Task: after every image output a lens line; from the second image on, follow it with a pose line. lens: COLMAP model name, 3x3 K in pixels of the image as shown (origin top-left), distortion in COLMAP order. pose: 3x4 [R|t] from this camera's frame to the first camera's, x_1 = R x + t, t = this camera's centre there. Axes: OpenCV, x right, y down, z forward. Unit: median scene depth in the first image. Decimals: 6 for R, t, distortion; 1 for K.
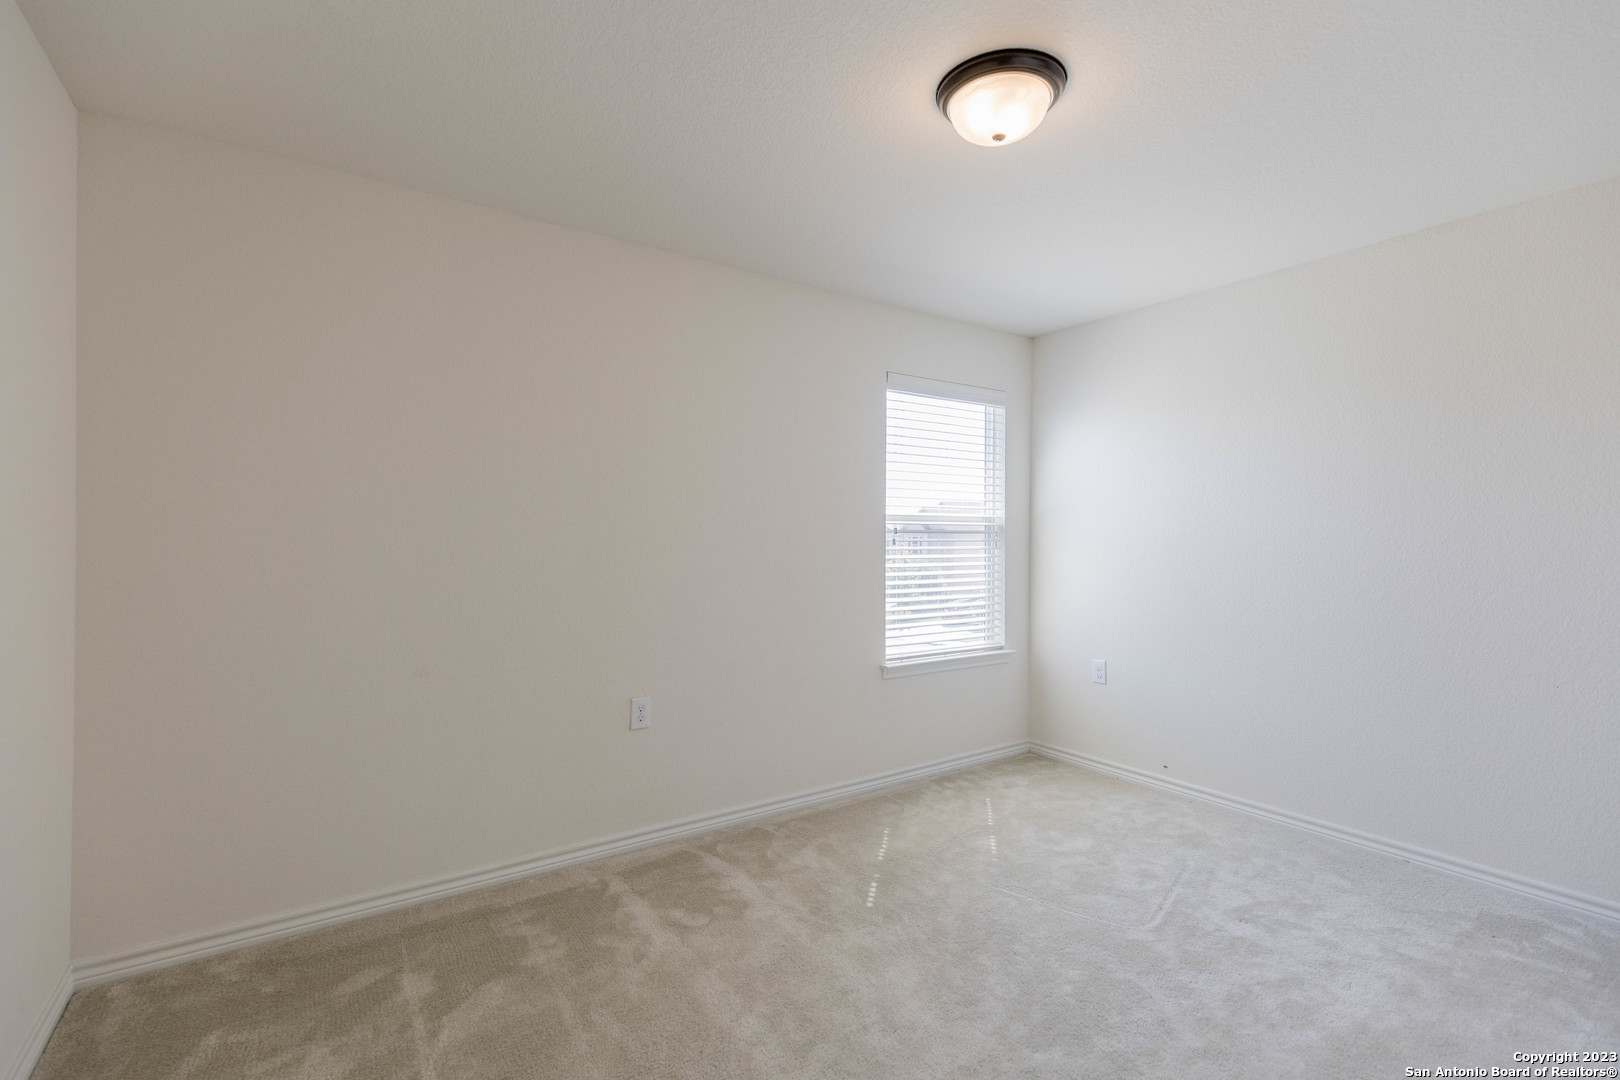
lens RADIAL K [[737.4, 0, 810.0], [0, 737.4, 540.0], [0, 0, 1]] dist [-0.000534, -0.000005]
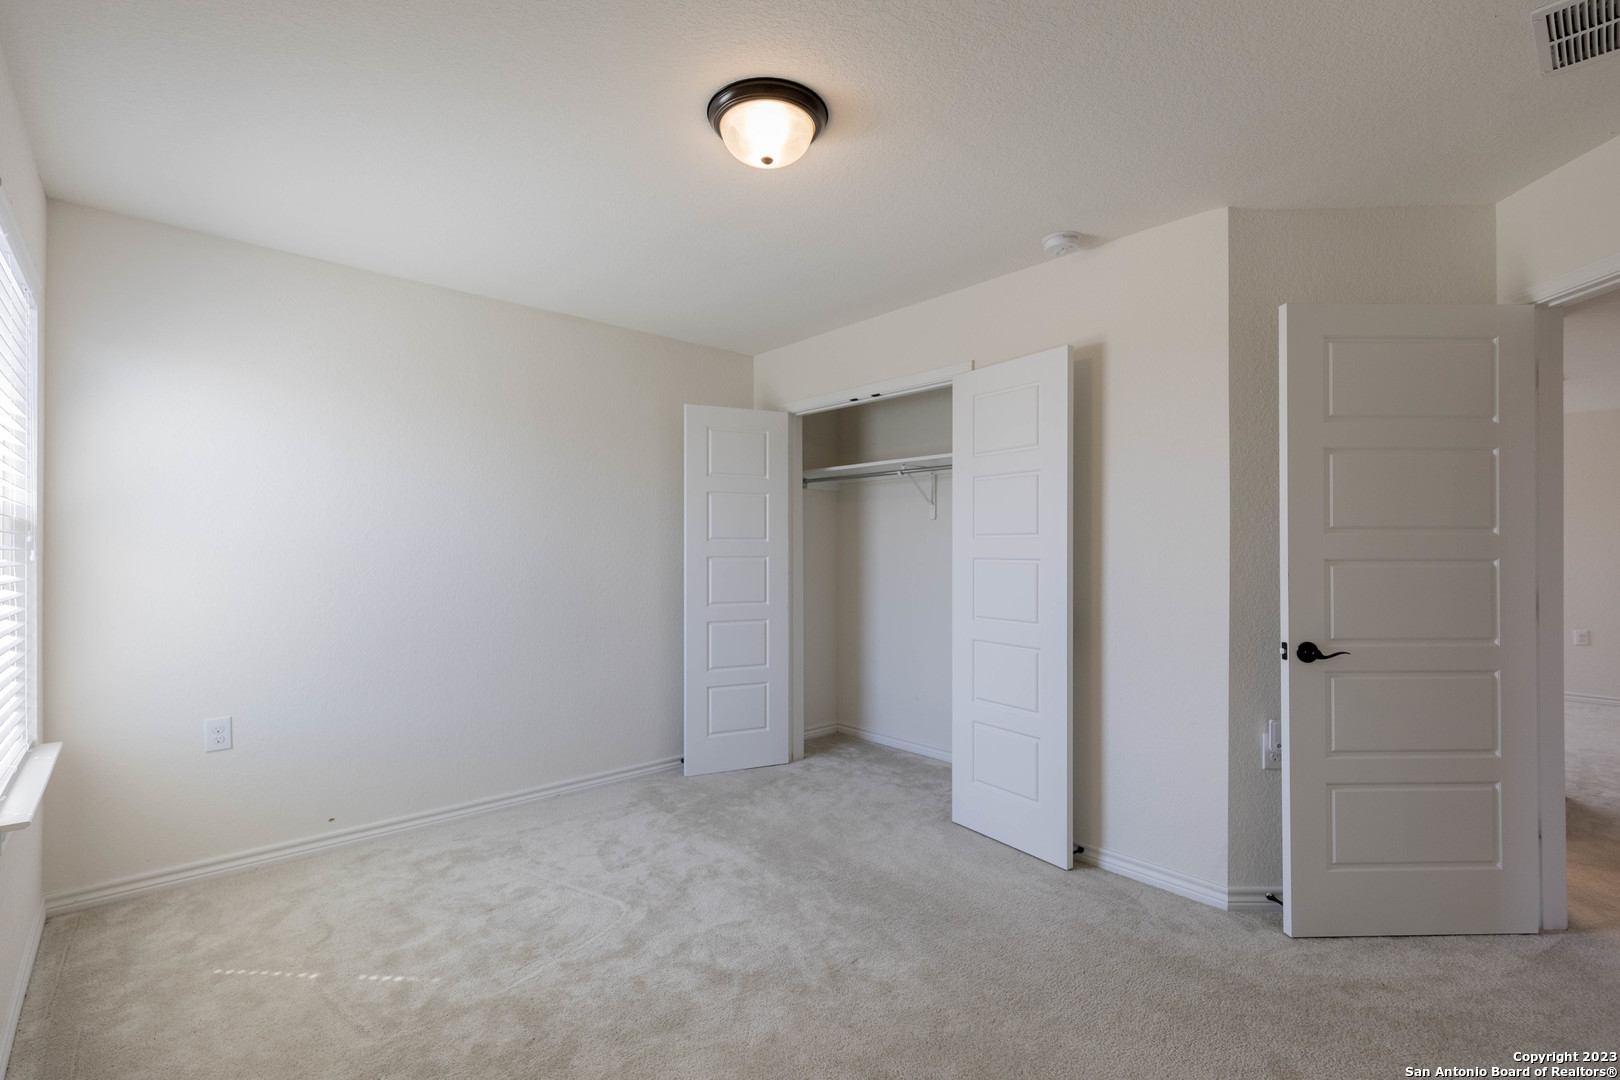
lens RADIAL K [[737.4, 0, 810.0], [0, 737.4, 540.0], [0, 0, 1]] dist [-0.000534, -0.000005]
pose [[-0.140979, 0.011127, 0.989950, -0.456094], [0.003955, 0.999935, -0.010676, 0.000001], [-0.990005, 0.002410, -0.141014, 0.613337]]
